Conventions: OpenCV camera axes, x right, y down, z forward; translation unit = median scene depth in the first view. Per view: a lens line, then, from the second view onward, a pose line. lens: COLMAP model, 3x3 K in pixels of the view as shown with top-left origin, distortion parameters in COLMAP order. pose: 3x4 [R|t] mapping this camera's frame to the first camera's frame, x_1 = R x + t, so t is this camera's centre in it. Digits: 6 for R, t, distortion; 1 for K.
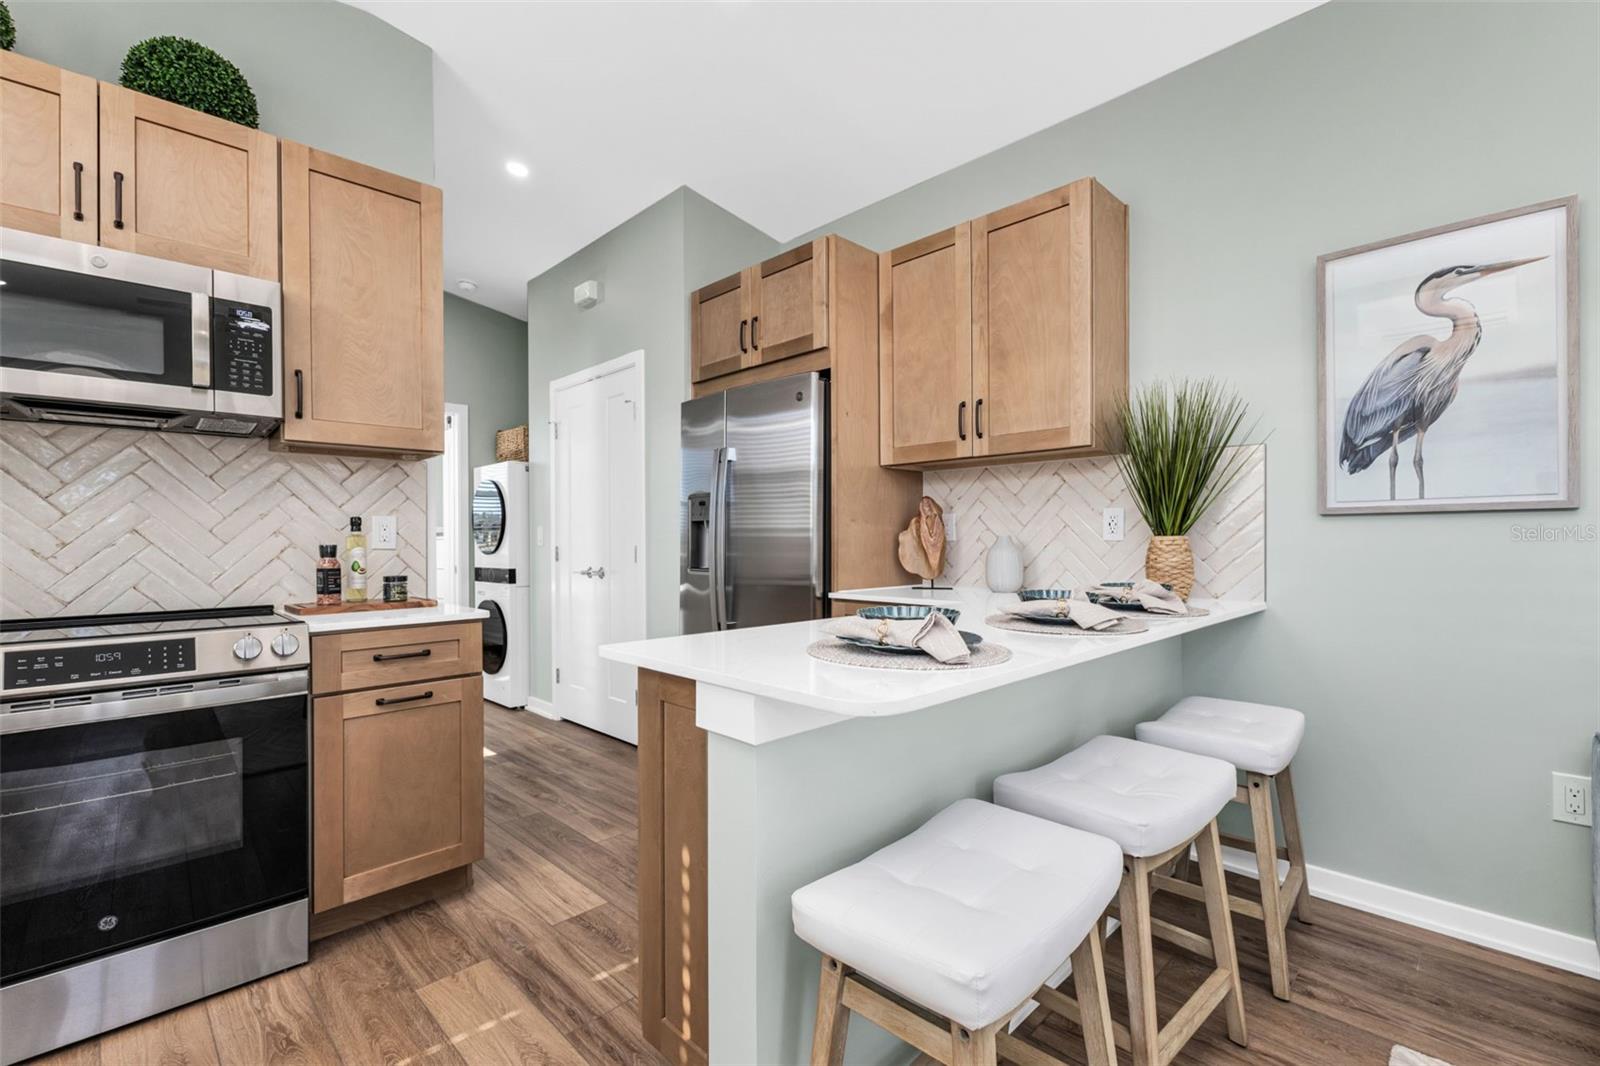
lens RADIAL K [[702.0, 0, 800.6], [0, 702.0, 542.2], [0, 0, 1]] dist [0.016358, -0.001965]
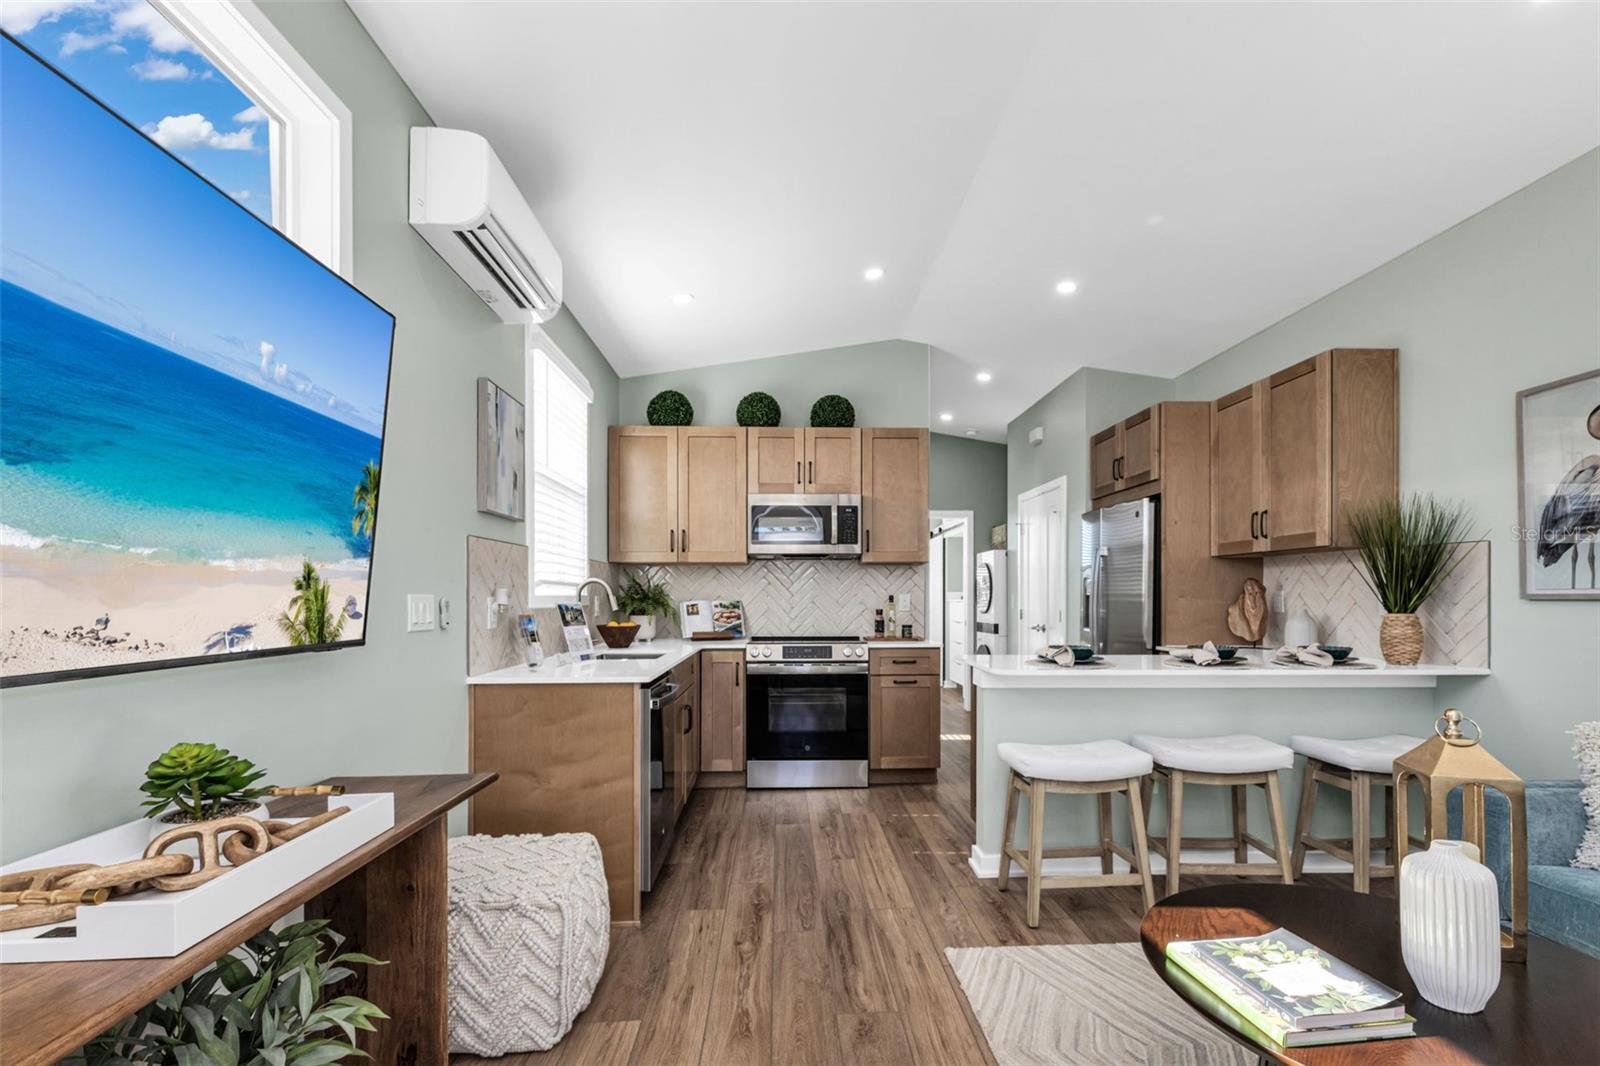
lens RADIAL K [[702.0, 0, 829.3], [0, 702.0, 576.6], [0, 0, 1]] dist [0.016358, -0.001965]
pose [[0.758405, -0.013021, -0.651654, 0.625911], [-0.005433, 0.999639, -0.026297, -0.039940], [0.651761, 0.023484, 0.758061, -0.737074]]
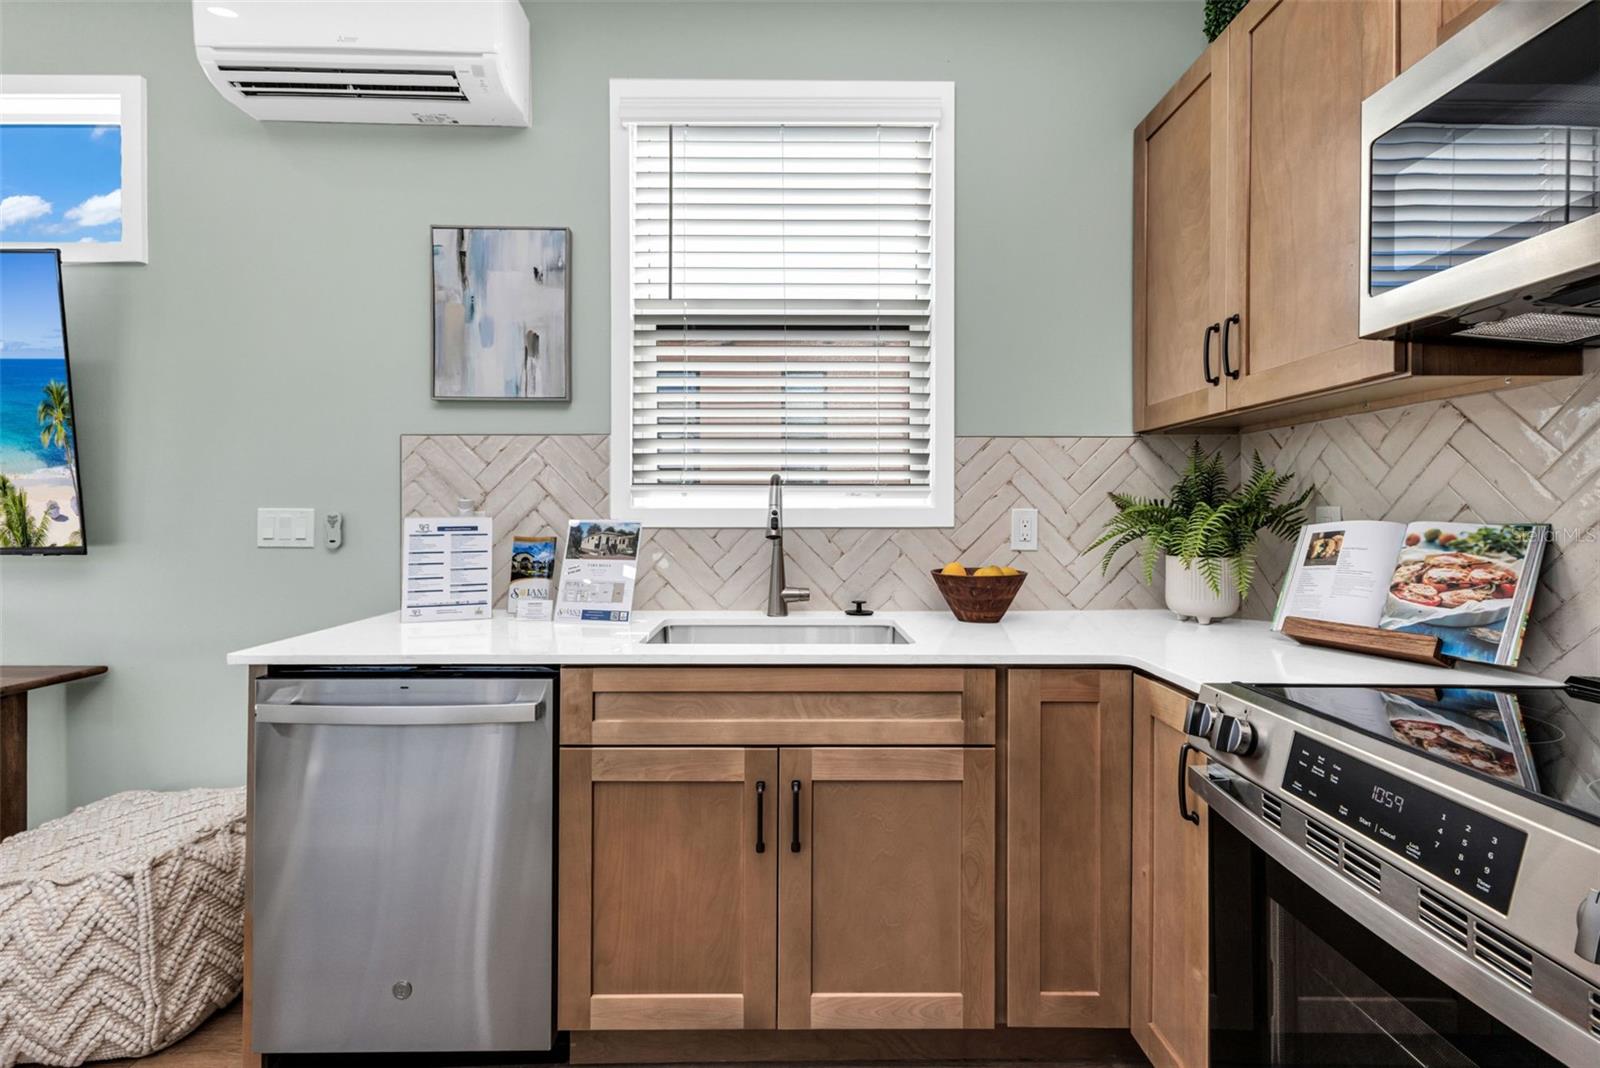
lens RADIAL K [[702.0, 0, 801.1], [0, 702.0, 528.0], [0, 0, 1]] dist [0.016358, -0.001965]
pose [[-0.682903, 0.017920, -0.730290, -0.246620], [-0.002526, 0.999635, 0.026892, -0.030371], [0.730505, 0.020209, -0.682608, 0.773965]]
